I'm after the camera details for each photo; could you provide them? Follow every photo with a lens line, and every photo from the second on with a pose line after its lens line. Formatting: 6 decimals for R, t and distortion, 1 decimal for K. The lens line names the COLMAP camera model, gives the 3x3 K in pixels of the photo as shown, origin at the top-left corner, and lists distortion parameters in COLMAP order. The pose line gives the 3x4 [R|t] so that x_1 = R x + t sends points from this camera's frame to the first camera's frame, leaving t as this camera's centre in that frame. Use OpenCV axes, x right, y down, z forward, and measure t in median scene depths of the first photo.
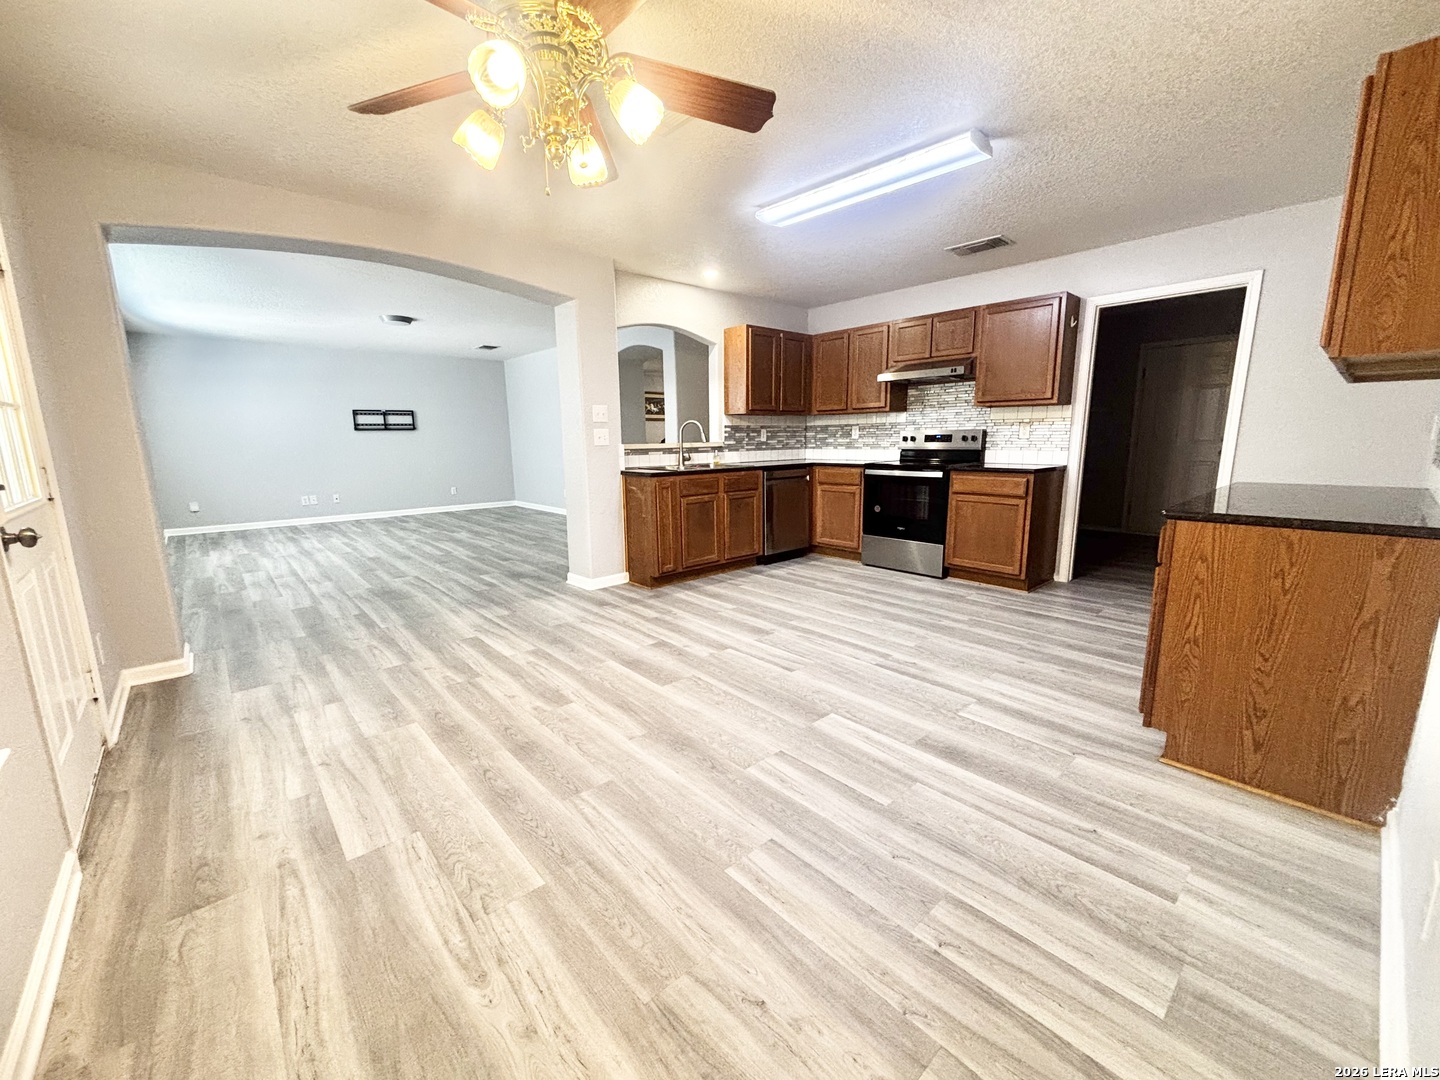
lens RADIAL K [[580.1, 0, 712.9], [0, 580.1, 540.9], [0, 0, 1]] dist [0.001038, 0.000055]
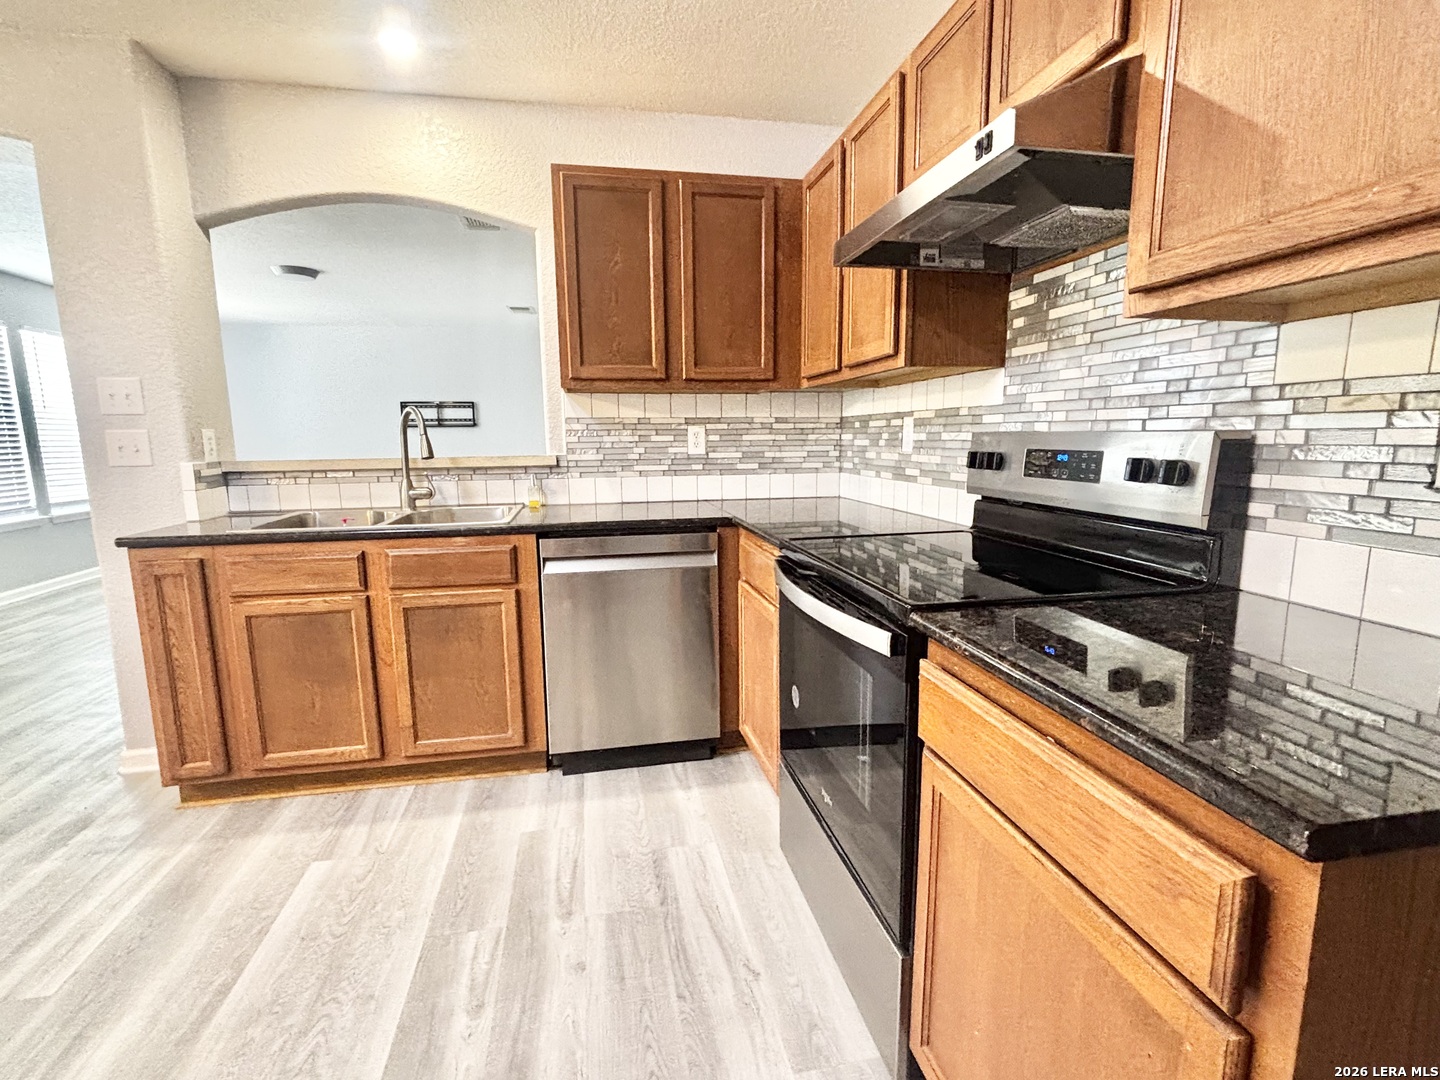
lens RADIAL K [[686.8, 0, 720.0], [0, 686.8, 540.0], [0, 0, 1]] dist [-0.002083, -0.000545]
pose [[0.864526, 0.080802, -0.496050, 0.459487], [-0.091148, 0.995832, 0.003358, -0.145900], [0.494253, 0.042310, 0.868288, 0.743026]]
